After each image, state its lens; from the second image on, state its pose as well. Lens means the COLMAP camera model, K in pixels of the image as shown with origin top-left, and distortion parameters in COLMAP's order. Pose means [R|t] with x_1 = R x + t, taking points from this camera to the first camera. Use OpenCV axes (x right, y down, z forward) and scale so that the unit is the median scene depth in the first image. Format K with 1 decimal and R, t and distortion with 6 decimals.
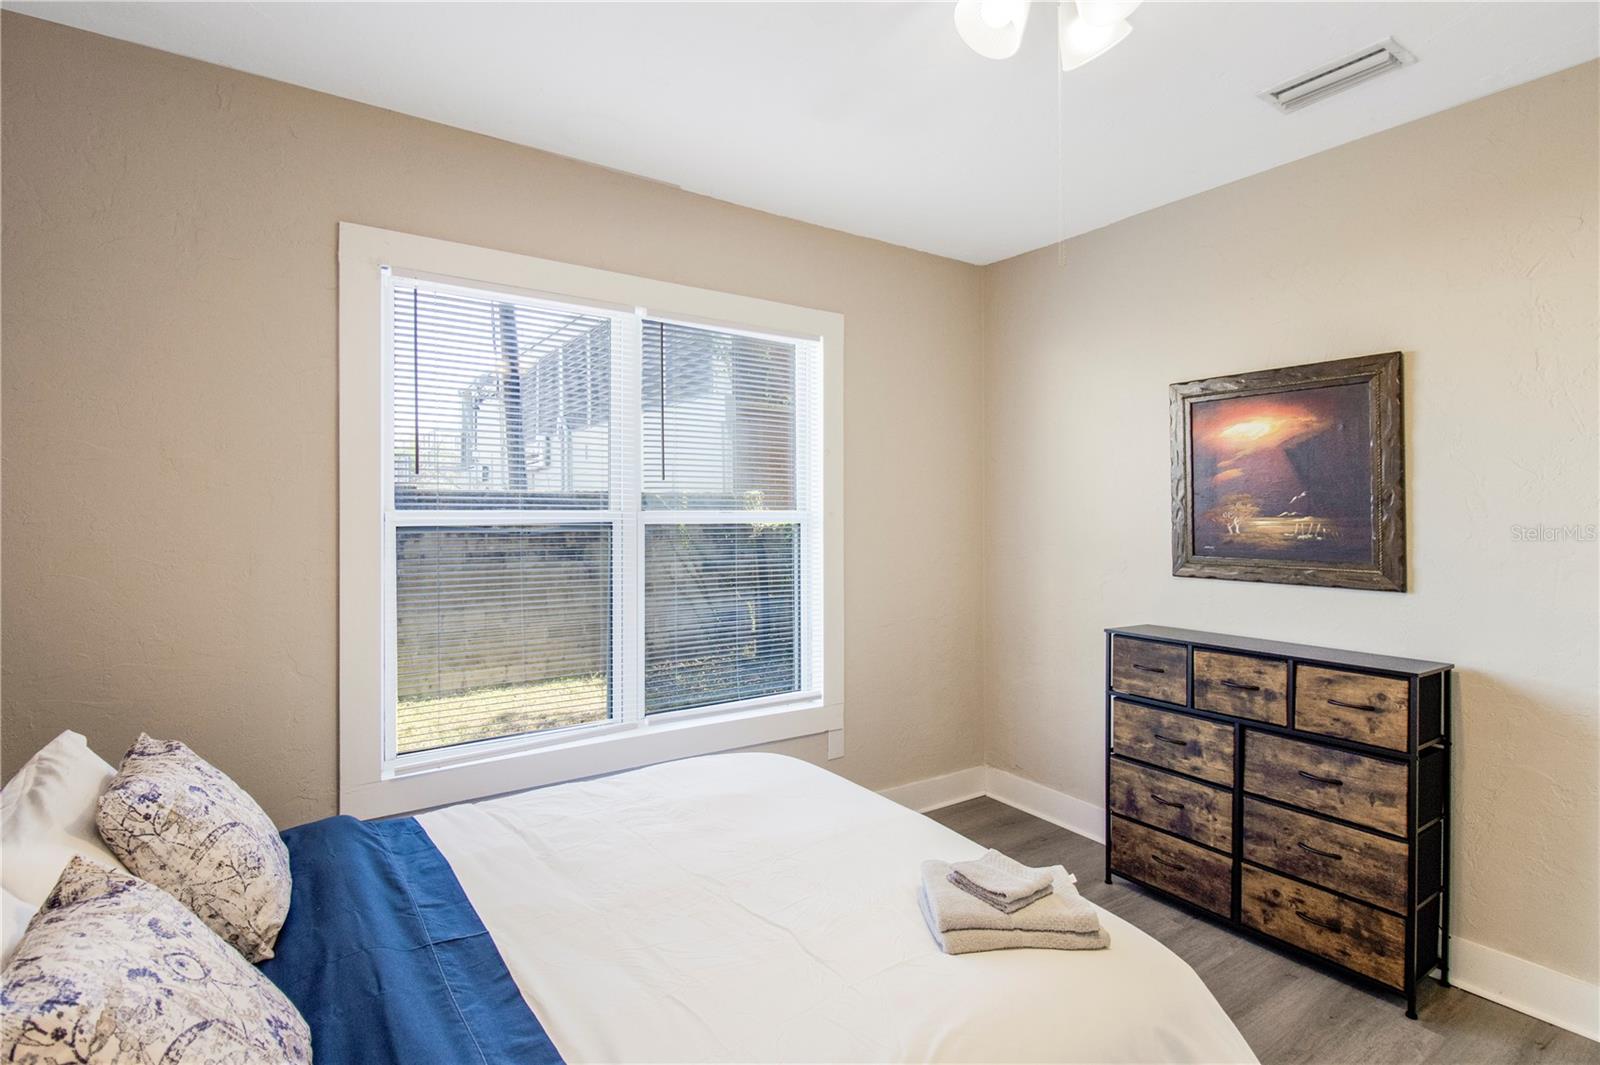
lens RADIAL K [[749.9, 0, 830.5], [0, 749.9, 516.9], [0, 0, 1]] dist [-0.002735, 0.000325]
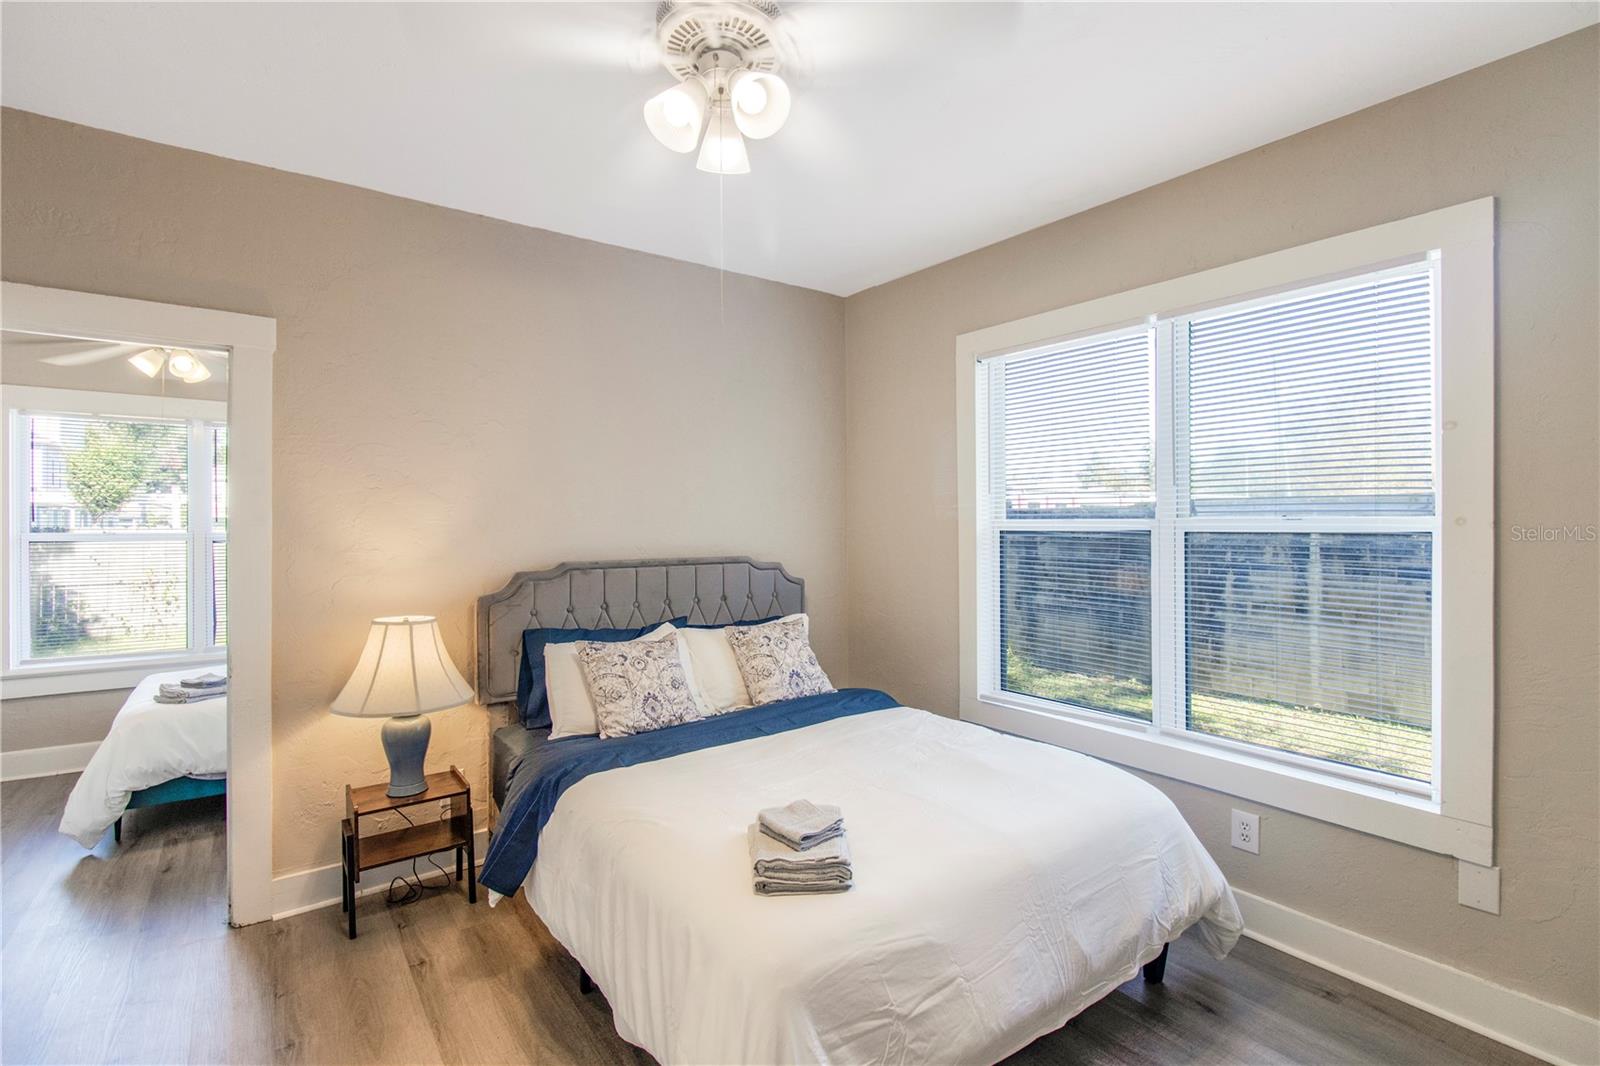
lens RADIAL K [[749.9, 0, 797.6], [0, 749.9, 529.1], [0, 0, 1]] dist [-0.002735, 0.000325]
pose [[0.026470, 0.014378, -0.999546, 0.790329], [0.001188, 0.999895, 0.014415, -0.011534], [0.999649, -0.001569, 0.026451, 0.522854]]
